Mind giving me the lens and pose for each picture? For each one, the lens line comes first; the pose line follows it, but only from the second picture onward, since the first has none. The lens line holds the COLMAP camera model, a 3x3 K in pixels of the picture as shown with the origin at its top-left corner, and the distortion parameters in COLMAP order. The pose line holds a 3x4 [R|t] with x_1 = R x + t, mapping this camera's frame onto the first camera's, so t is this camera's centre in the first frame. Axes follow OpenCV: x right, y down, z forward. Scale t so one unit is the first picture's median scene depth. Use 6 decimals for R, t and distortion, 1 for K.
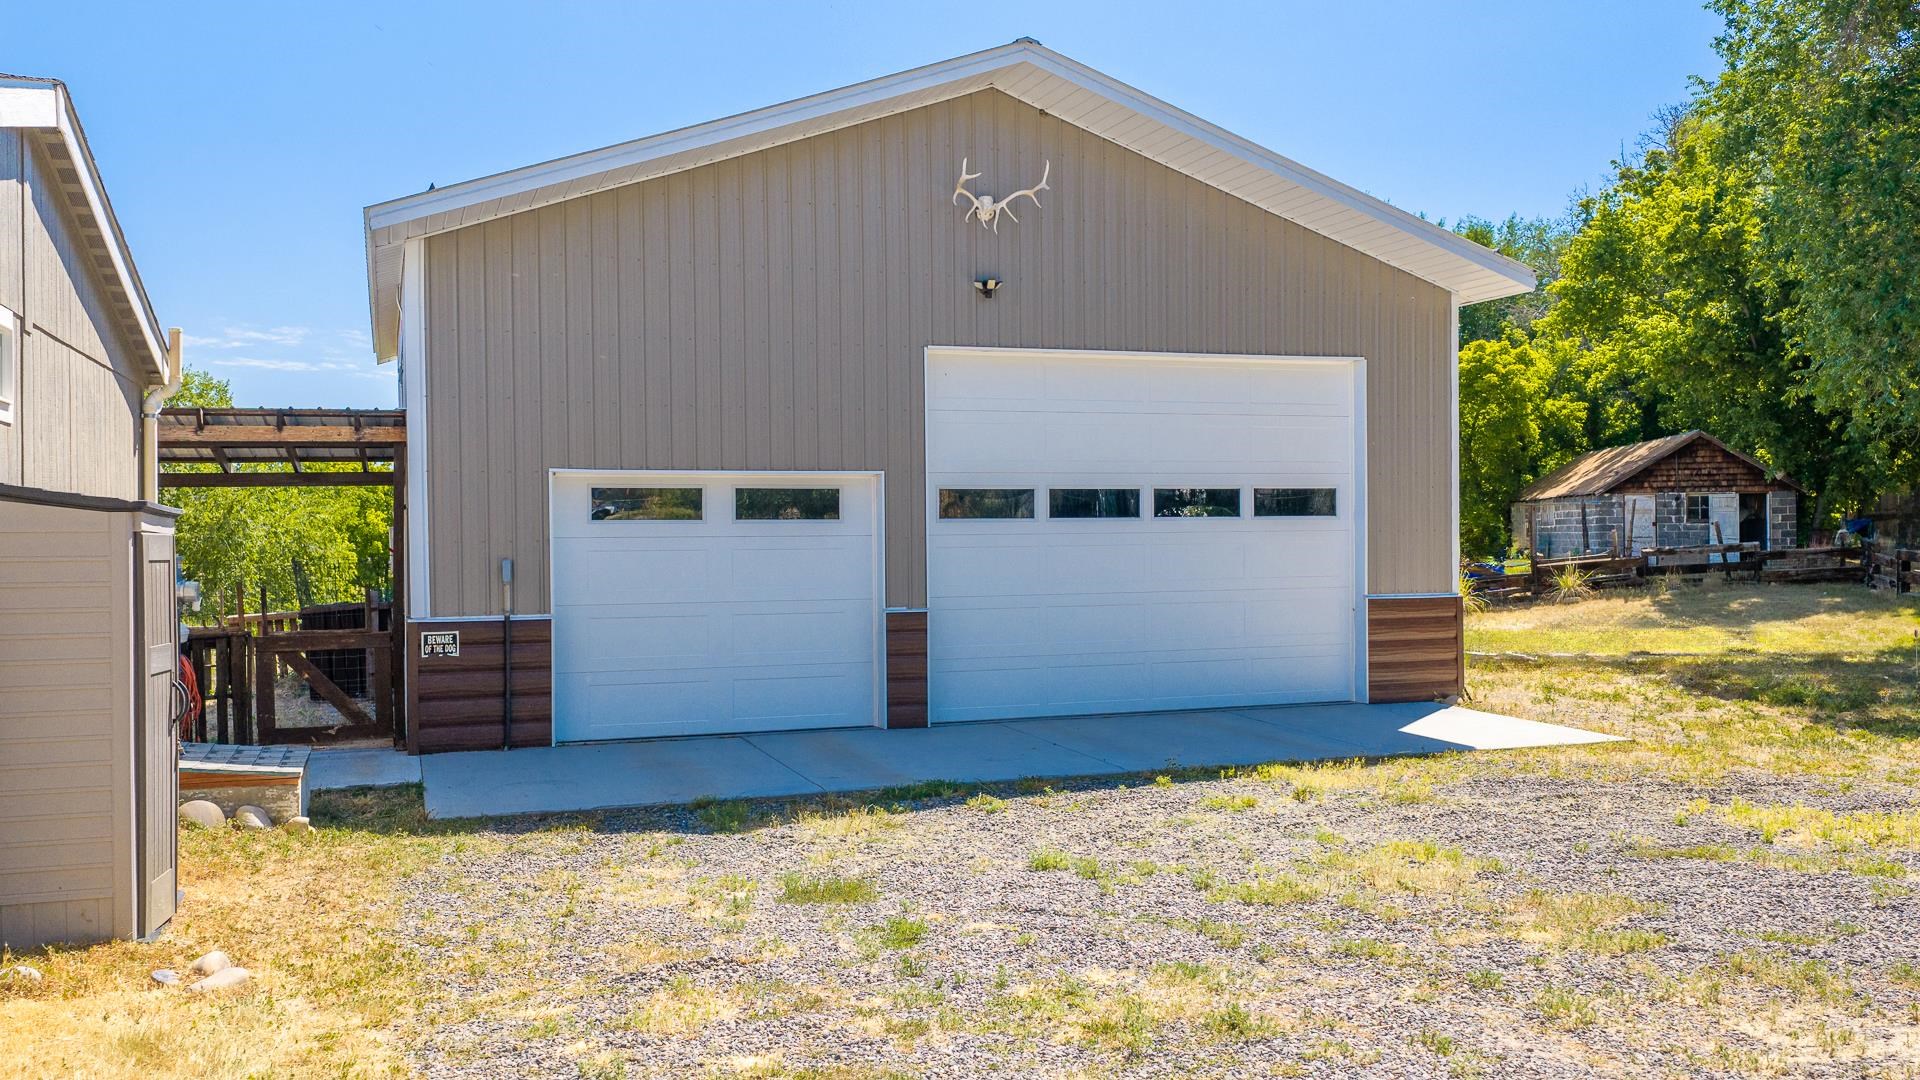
lens RADIAL K [[1609.6, 0, 962.2], [0, 1609.6, 530.2], [0, 0, 1]] dist [0.006252, -0.004747]
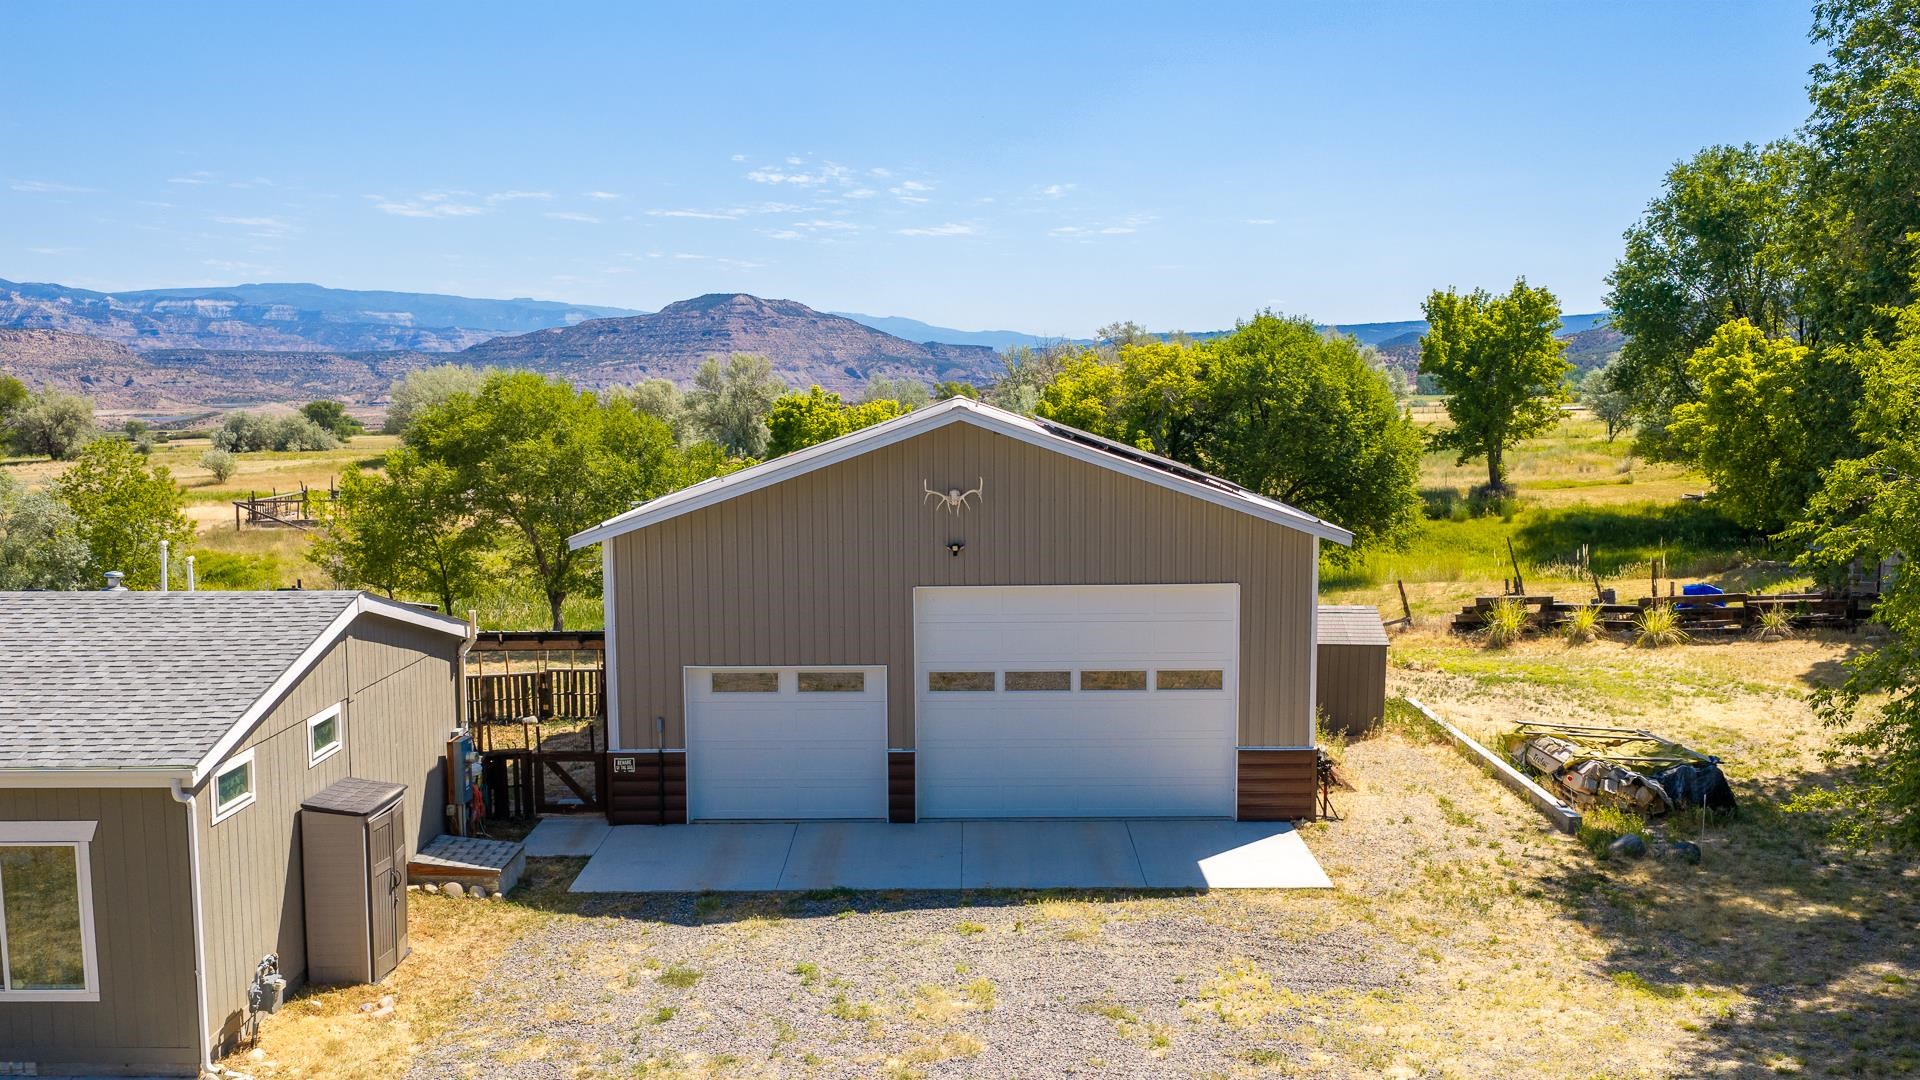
lens RADIAL K [[1609.6, 0, 958.8], [0, 1609.6, 540.2], [0, 0, 1]] dist [0.006252, -0.004747]
pose [[0.940297, 0.041591, -0.337805, 0.547316], [-0.004270, 0.993869, 0.110480, -0.333166], [0.340329, -0.102442, 0.934709, -0.456856]]
